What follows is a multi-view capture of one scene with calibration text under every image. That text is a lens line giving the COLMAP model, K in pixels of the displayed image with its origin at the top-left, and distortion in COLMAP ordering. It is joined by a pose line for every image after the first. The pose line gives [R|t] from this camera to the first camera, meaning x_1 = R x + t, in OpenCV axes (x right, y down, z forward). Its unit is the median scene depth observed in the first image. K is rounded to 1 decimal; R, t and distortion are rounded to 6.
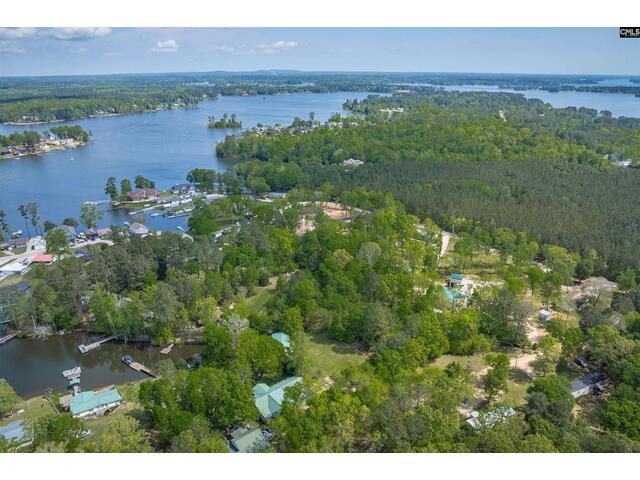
lens RADIAL K [[463.5, 0, 320.0], [0, 463.5, 240.0], [0, 0, 1]] dist [-0.053429, 0.000971]
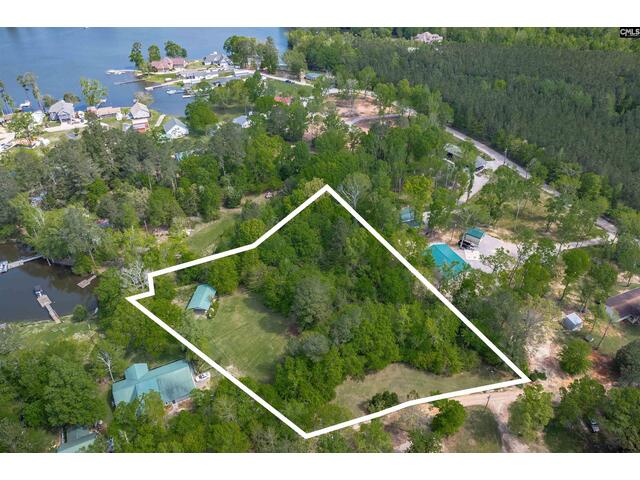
lens RADIAL K [[463.5, 0, 320.0], [0, 463.5, 240.0], [0, 0, 1]] dist [-0.053429, 0.000971]
pose [[0.971795, 0.143915, -0.186826, 0.145893], [-0.086087, 0.954022, 0.287109, -0.072524], [0.219555, -0.262928, 0.939502, 0.193357]]
